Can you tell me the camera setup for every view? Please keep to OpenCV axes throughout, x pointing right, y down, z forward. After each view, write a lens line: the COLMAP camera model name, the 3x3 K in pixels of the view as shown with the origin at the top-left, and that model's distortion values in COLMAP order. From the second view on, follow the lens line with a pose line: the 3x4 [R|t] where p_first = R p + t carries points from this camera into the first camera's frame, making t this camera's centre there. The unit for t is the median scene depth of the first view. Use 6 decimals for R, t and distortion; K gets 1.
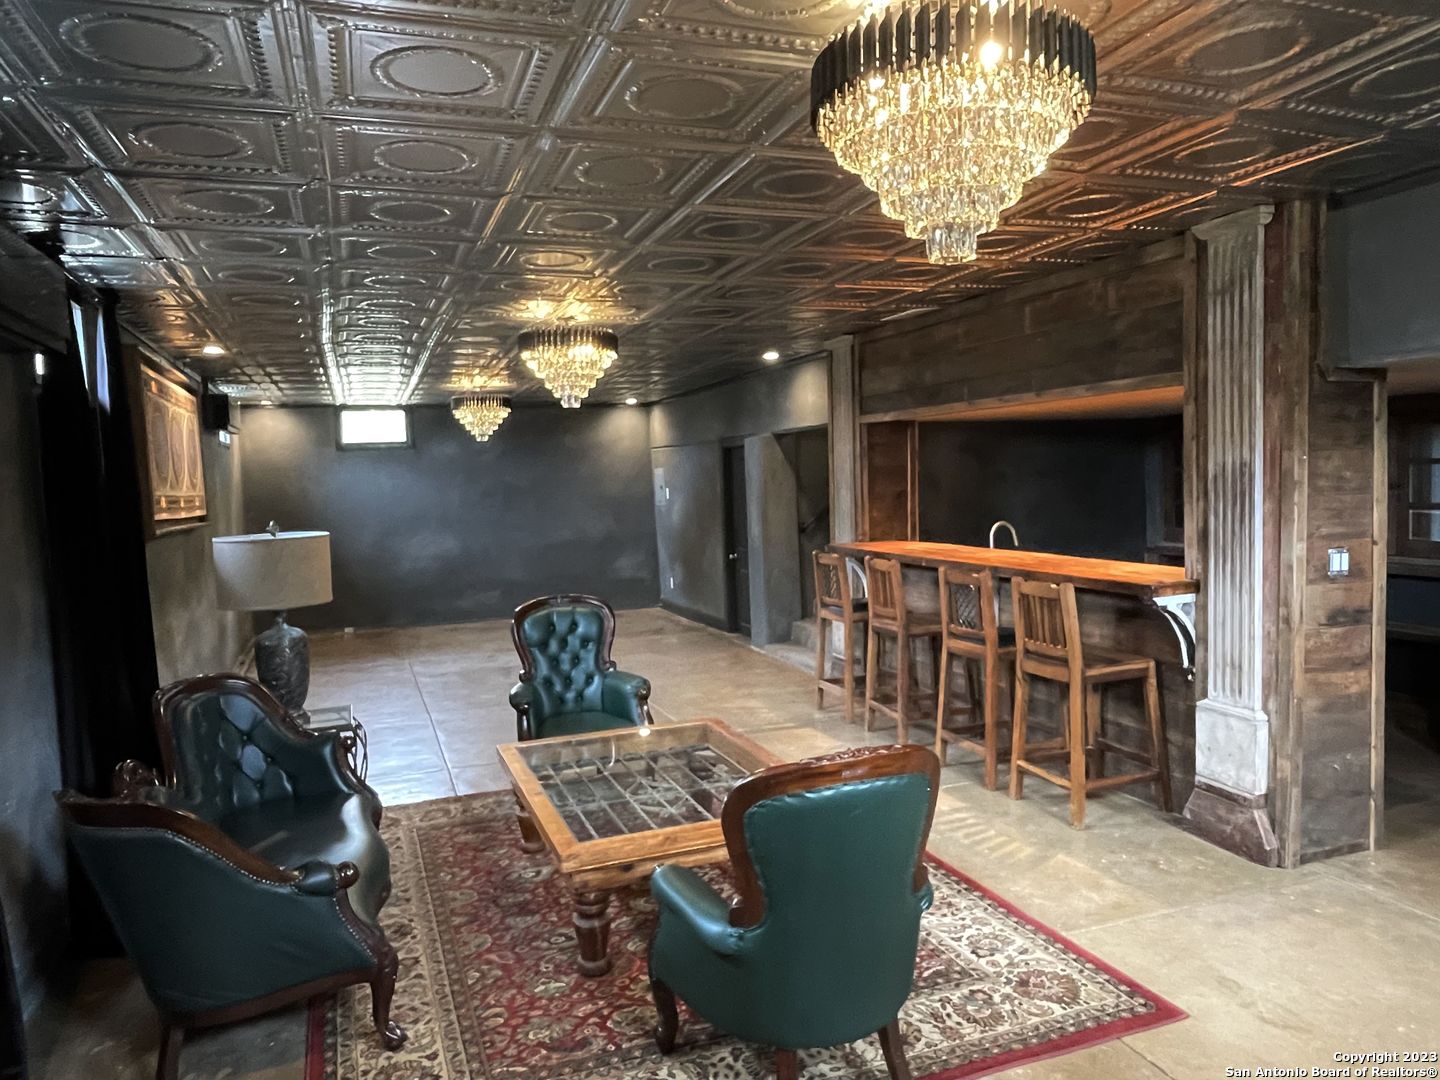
lens RADIAL K [[966.9, 0, 715.9], [0, 966.9, 539.3], [0, 0, 1]] dist [-0.011758, -0.001646]
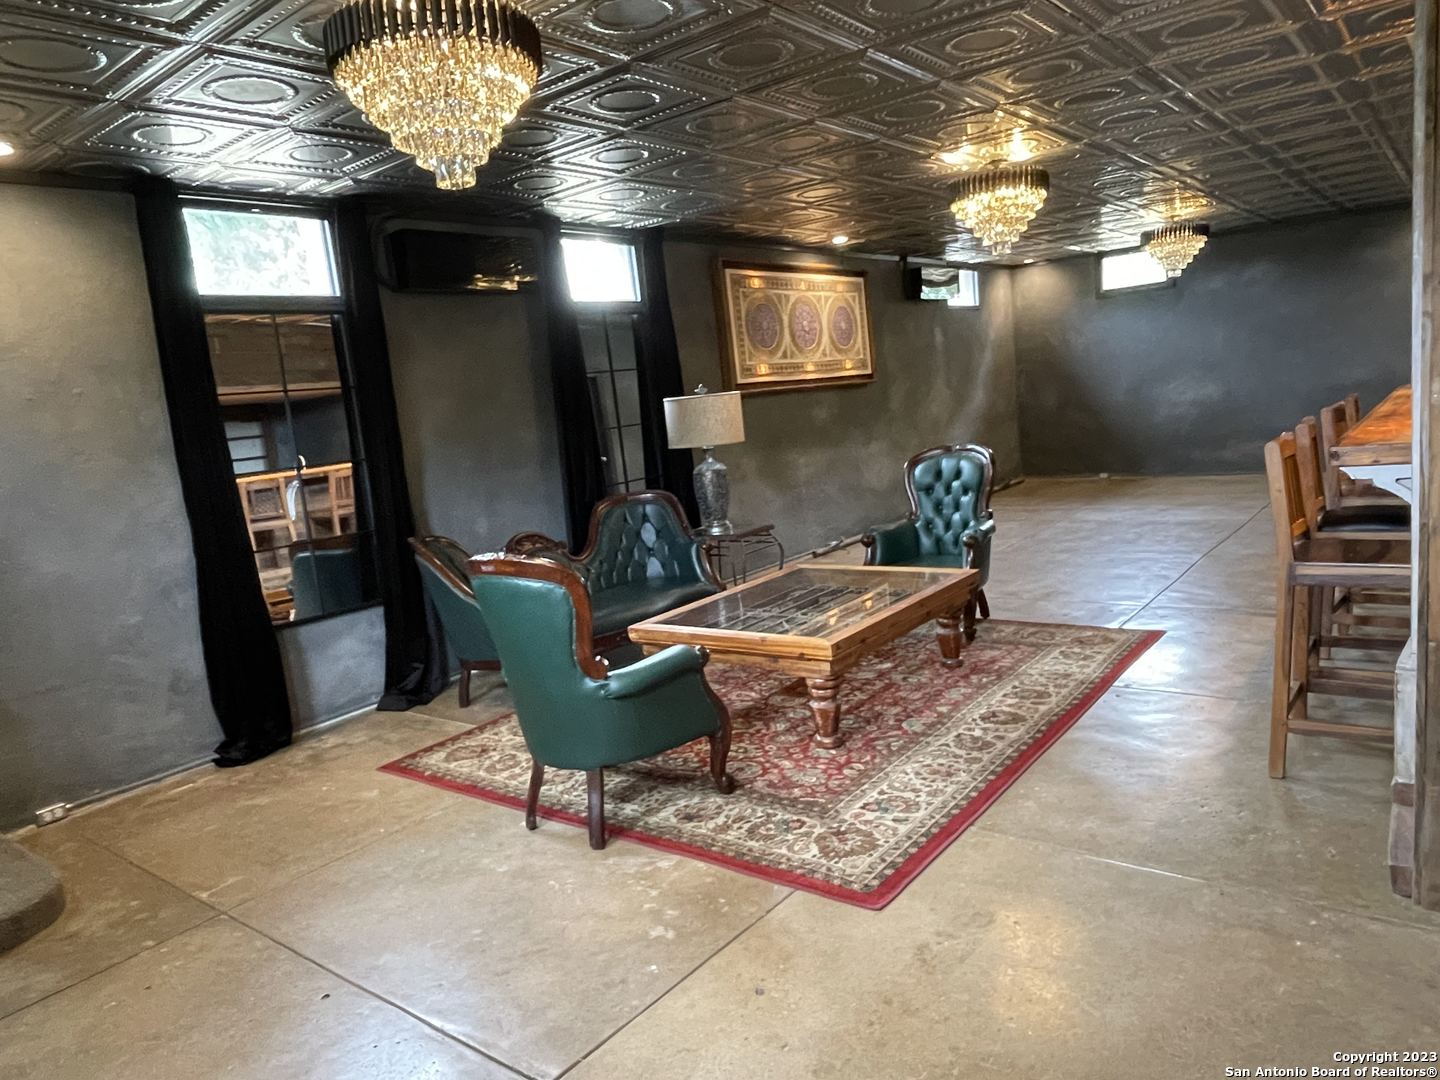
lens RADIAL K [[966.9, 0, 719.4], [0, 966.9, 544.9], [0, 0, 1]] dist [-0.011758, -0.001646]
pose [[0.533230, 0.111530, -0.838586, 0.611495], [0.029165, 0.988259, 0.149981, 0.001456], [0.845468, -0.104432, 0.523716, 0.222029]]
